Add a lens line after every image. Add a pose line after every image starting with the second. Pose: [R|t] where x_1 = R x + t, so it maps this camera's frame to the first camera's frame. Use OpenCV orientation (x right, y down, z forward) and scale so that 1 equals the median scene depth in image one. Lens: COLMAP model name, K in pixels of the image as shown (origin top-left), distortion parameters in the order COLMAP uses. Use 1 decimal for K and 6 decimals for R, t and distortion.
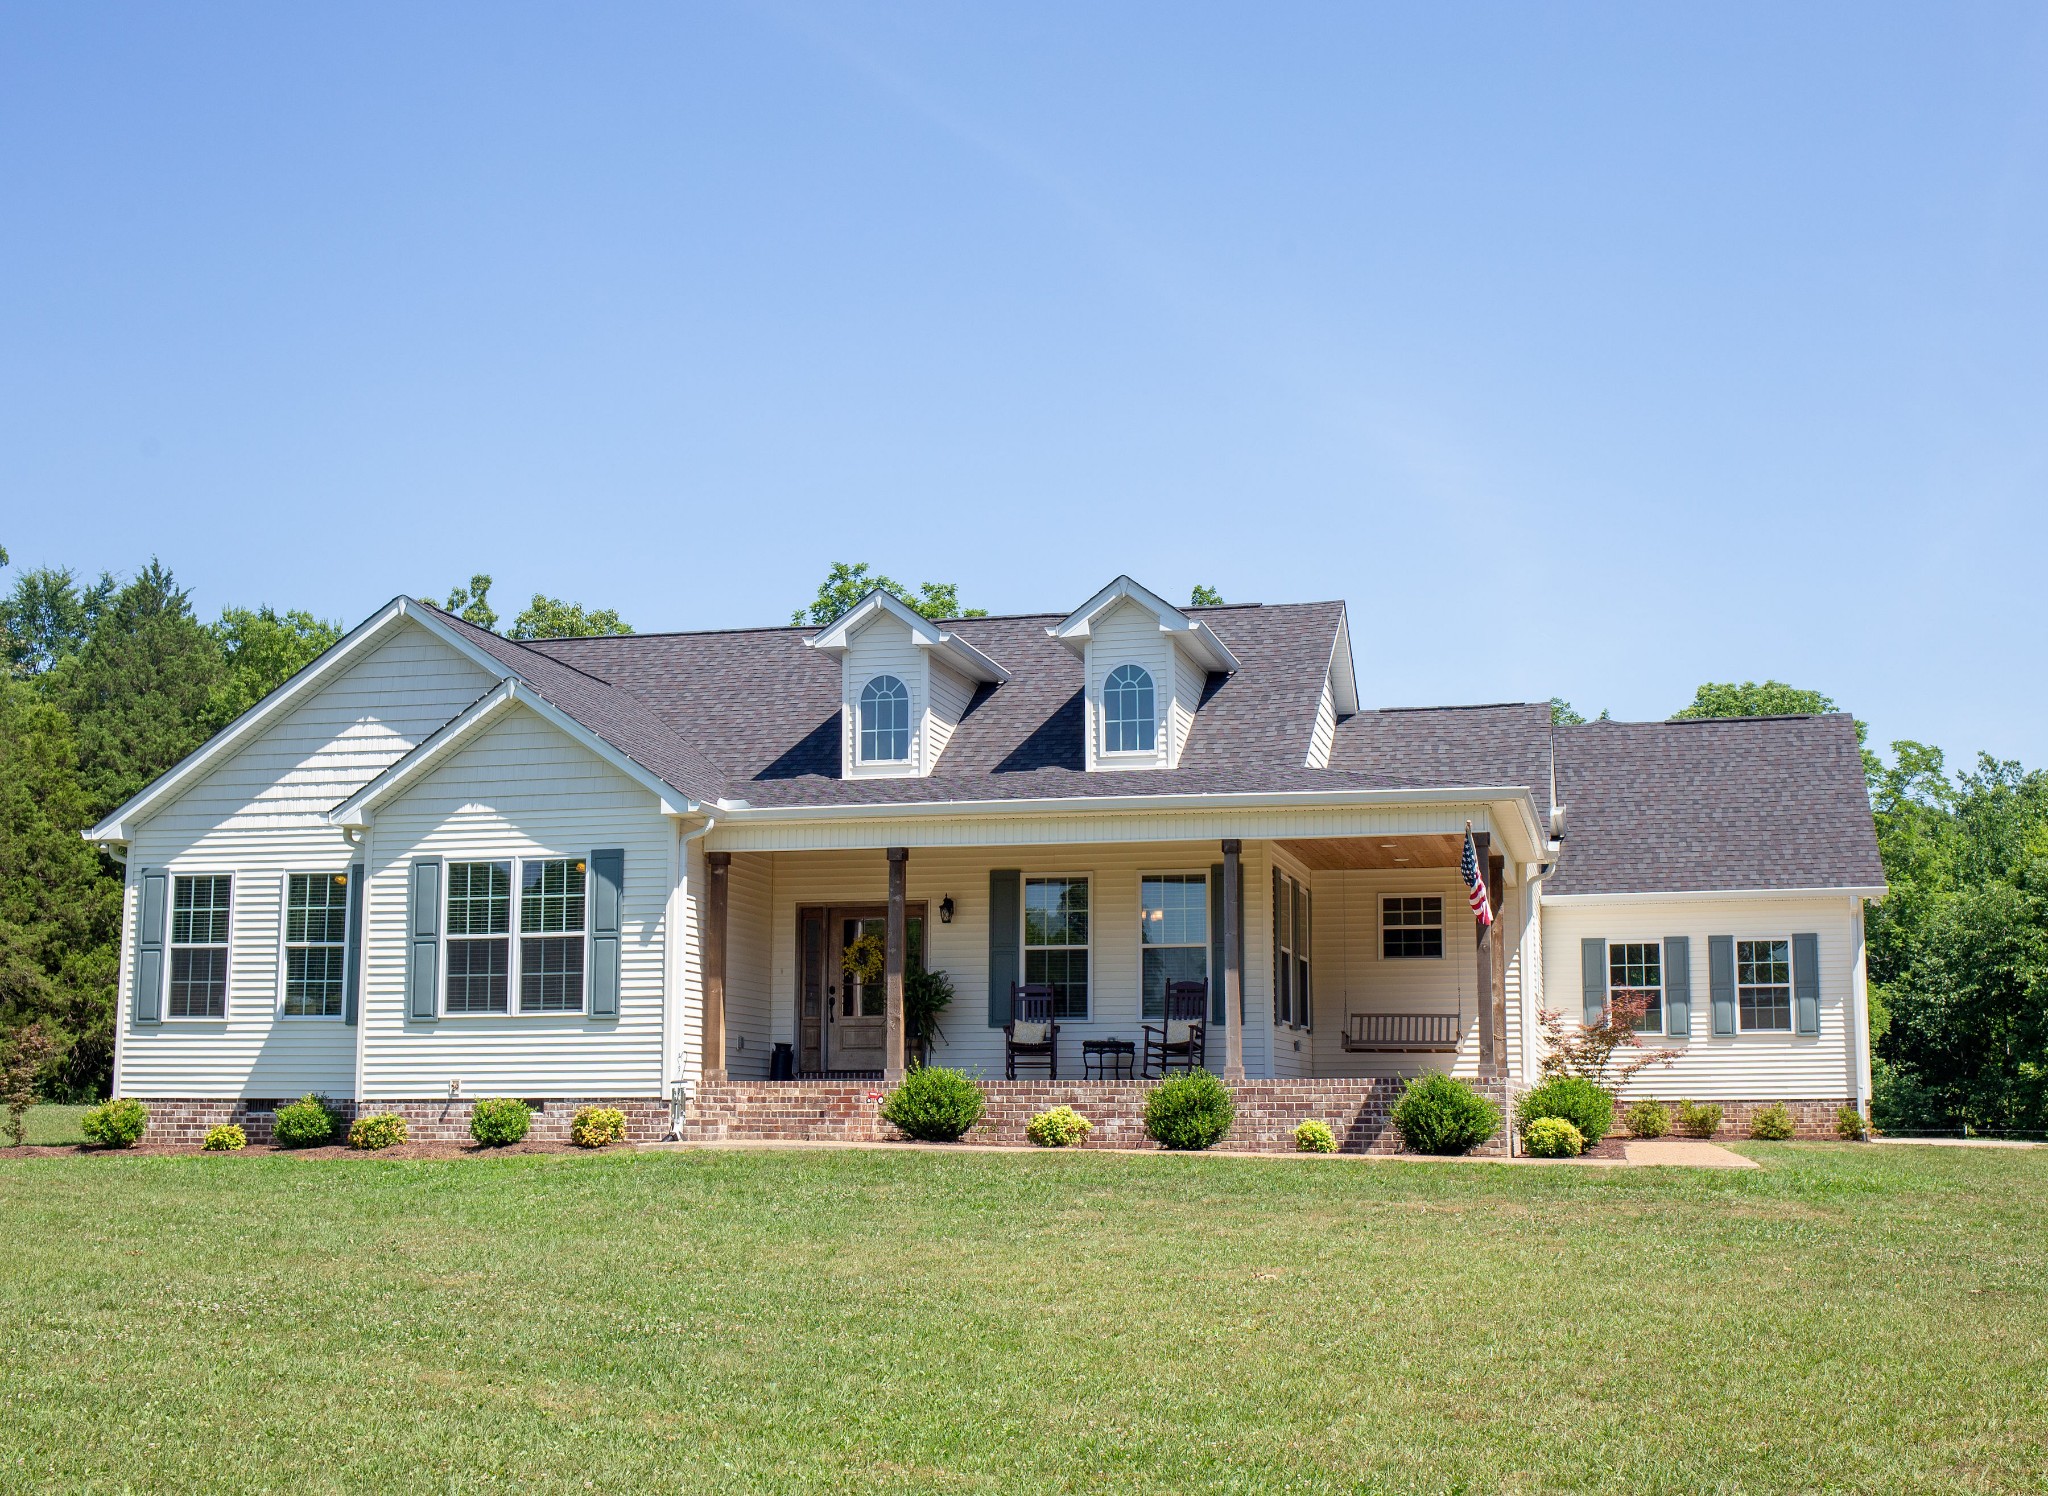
lens RADIAL K [[2396.7, 0, 1082.4], [0, 2396.7, 703.3], [0, 0, 1]] dist [-0.082529, 0.000000]
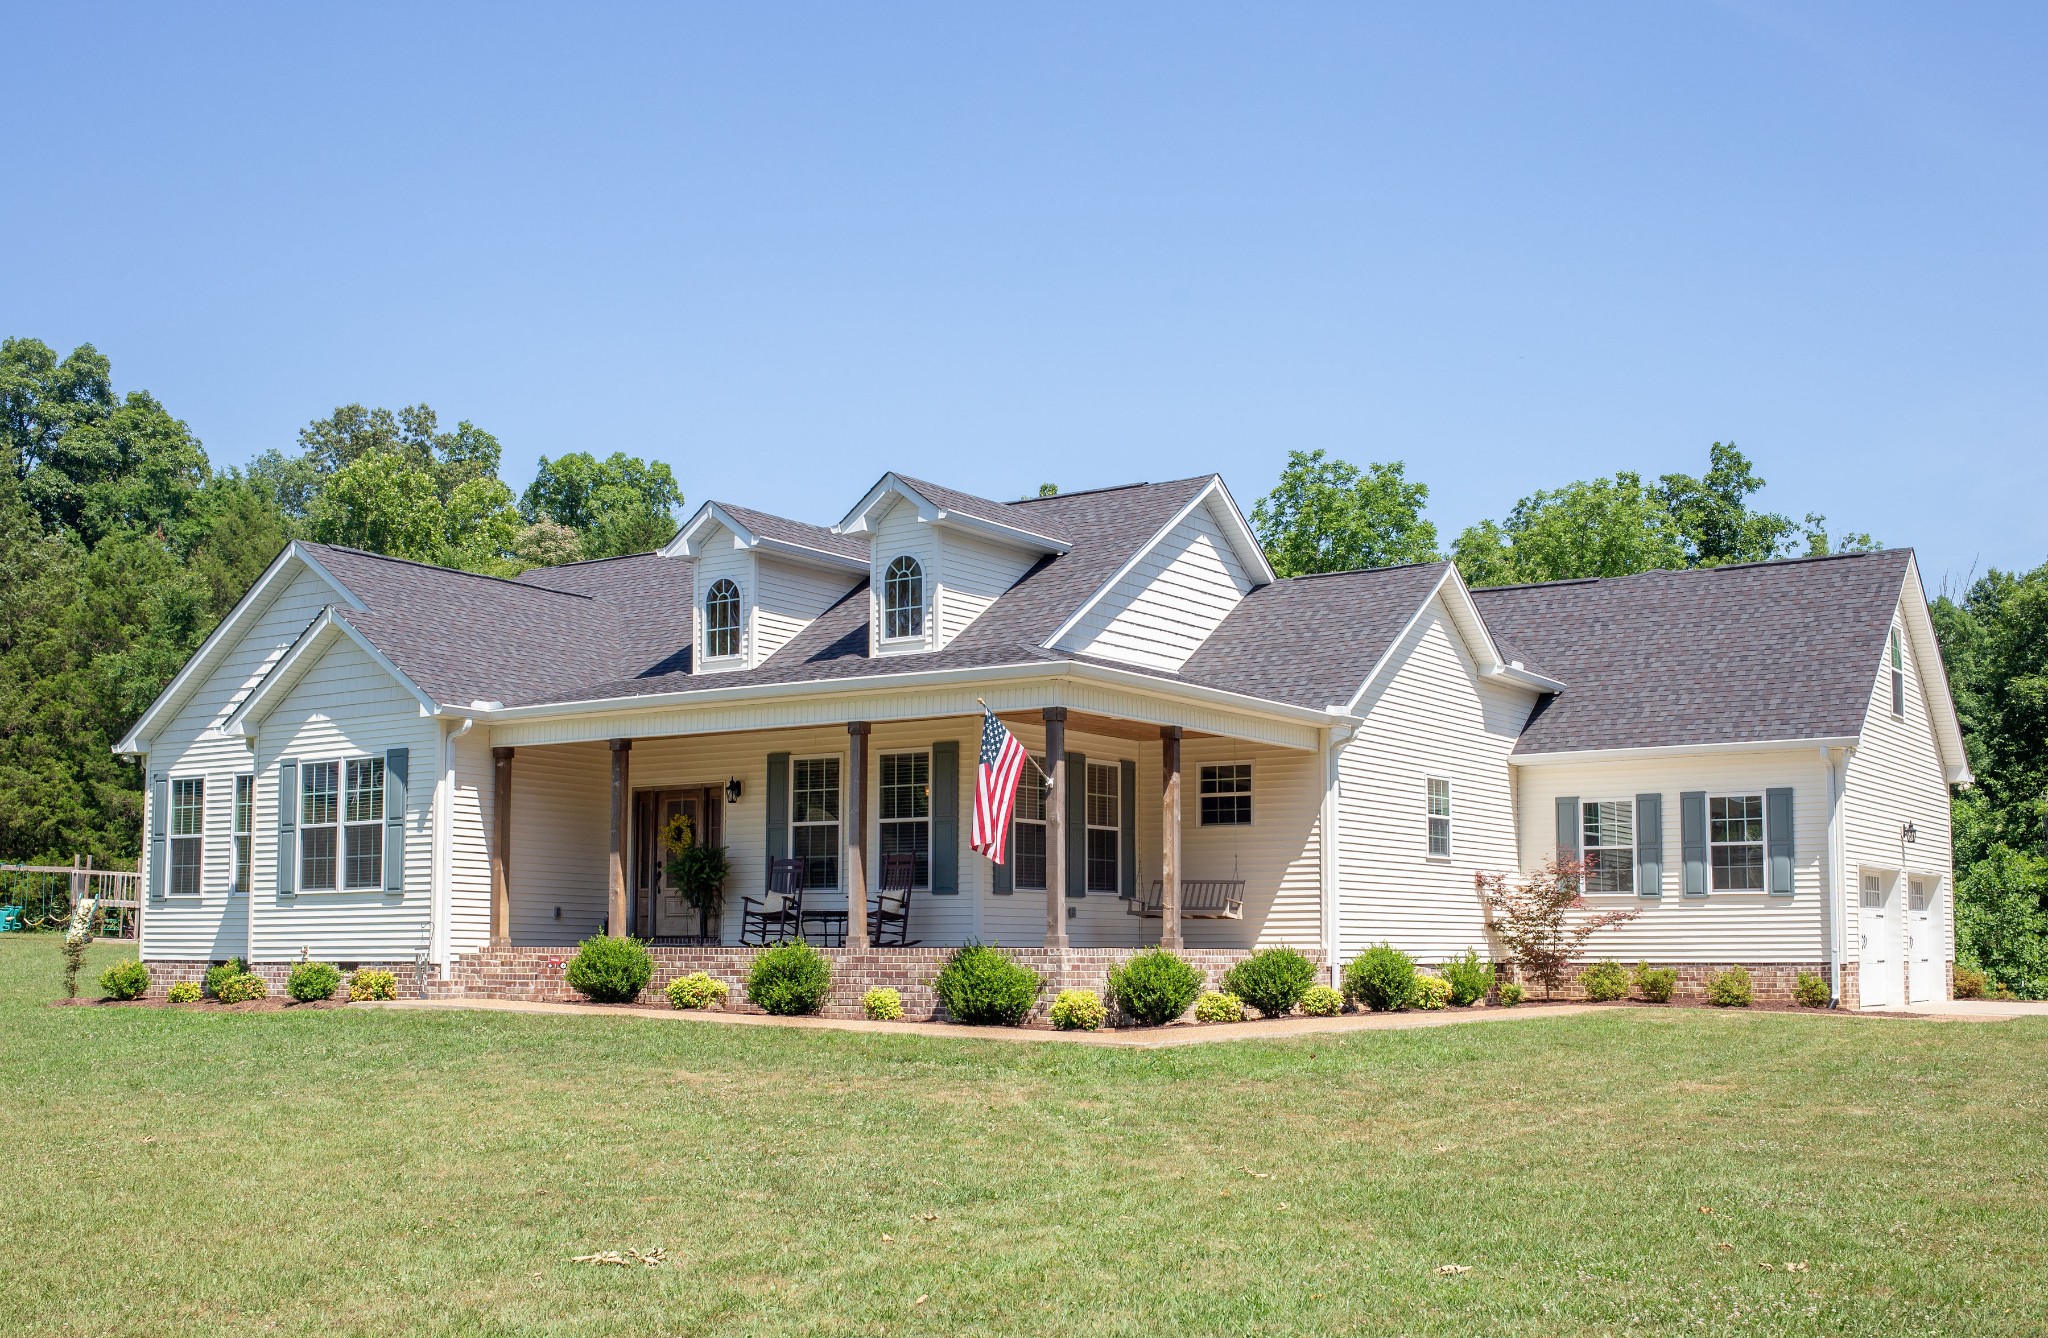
lens RADIAL K [[2194.0, 0, 1014.0], [0, 2194.0, 708.2], [0, 0, 1]] dist [-0.077662, 0.000000]
pose [[0.928723, -0.037991, -0.368822, 0.442884], [0.059451, 0.997124, 0.046994, 0.008894], [0.365976, -0.065571, 0.928311, 0.118829]]
